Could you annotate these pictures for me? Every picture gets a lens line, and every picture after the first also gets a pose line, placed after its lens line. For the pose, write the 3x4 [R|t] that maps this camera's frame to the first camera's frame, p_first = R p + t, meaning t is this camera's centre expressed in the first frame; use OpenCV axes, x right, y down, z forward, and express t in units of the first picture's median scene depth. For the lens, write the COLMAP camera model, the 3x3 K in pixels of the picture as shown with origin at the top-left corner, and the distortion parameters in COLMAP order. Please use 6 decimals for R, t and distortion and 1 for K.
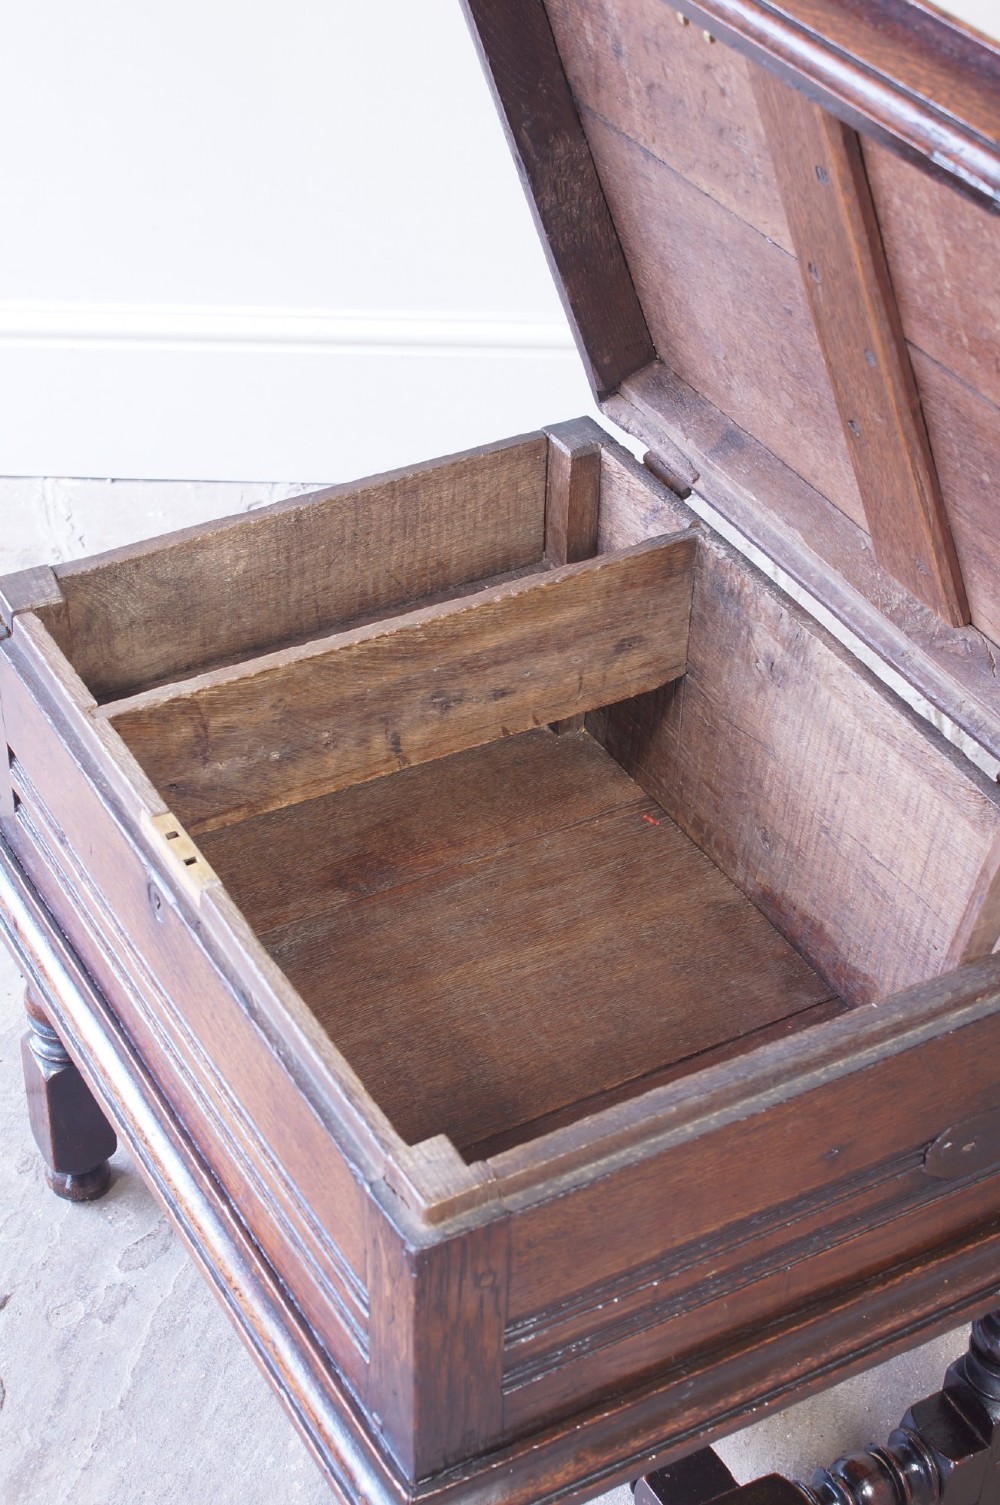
lens RADIAL K [[2567.8, 0, 510.3], [0, 2567.8, 723.0], [0, 0, 1]] dist [-0.039649, 0.000000]
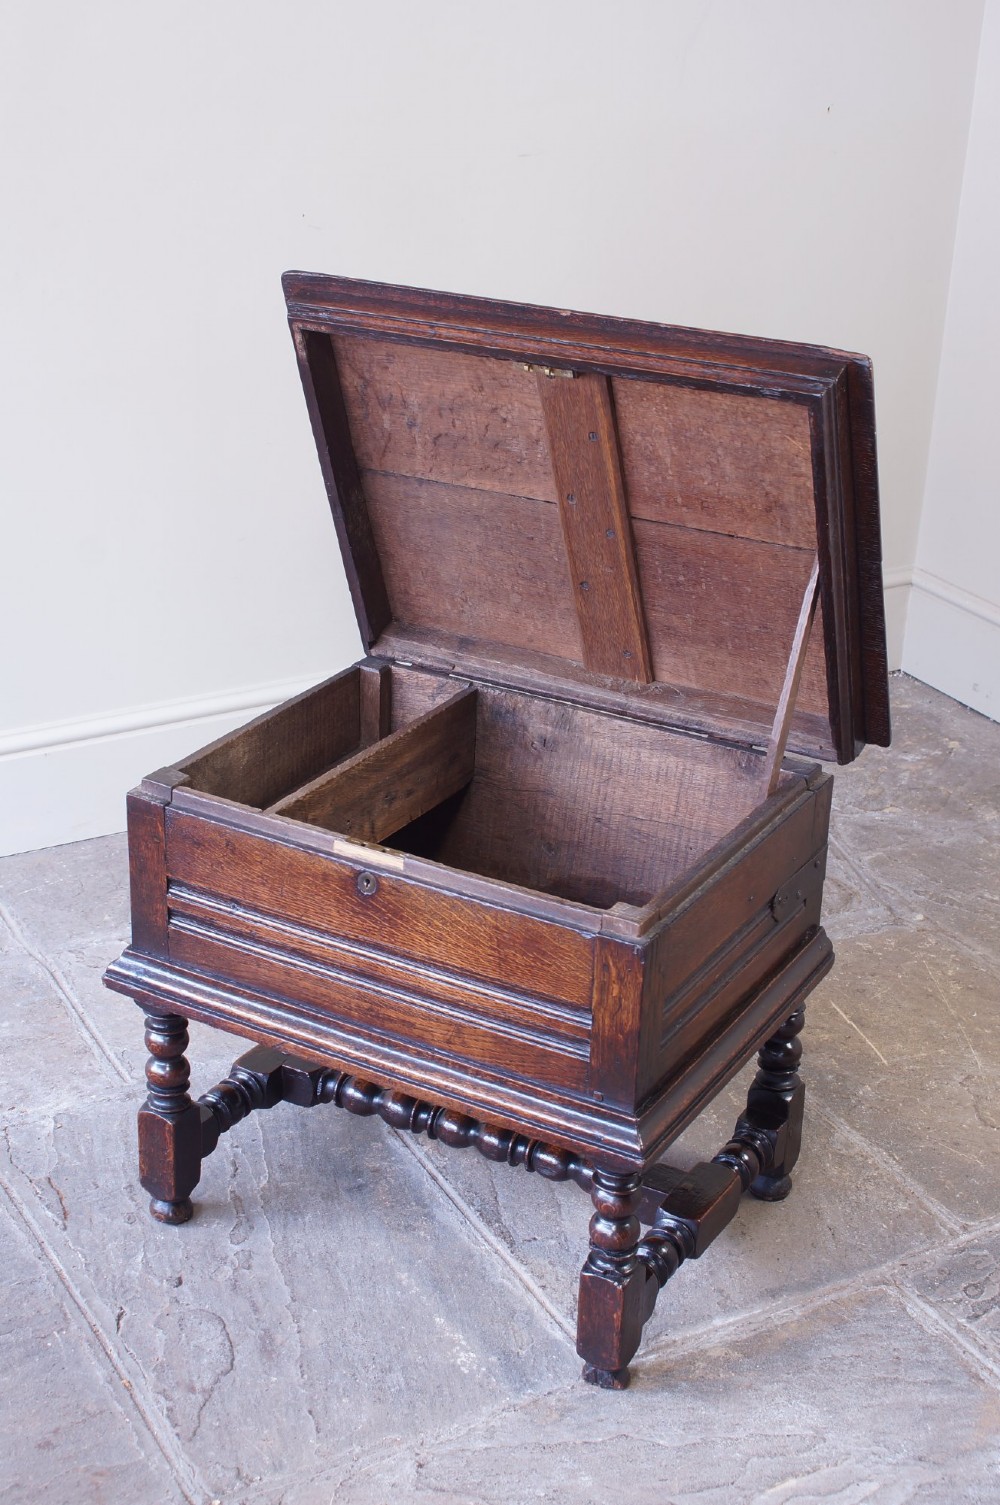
lens RADIAL K [[2136.8, 0, 483.6], [0, 2136.8, 753.7], [0, 0, 1]] dist [-0.067404, 0.000000]
pose [[0.862559, -0.202571, 0.463634, -0.652826], [0.306824, 0.938056, -0.160969, 0.221075], [-0.402307, 0.281099, 0.871282, -0.302035]]
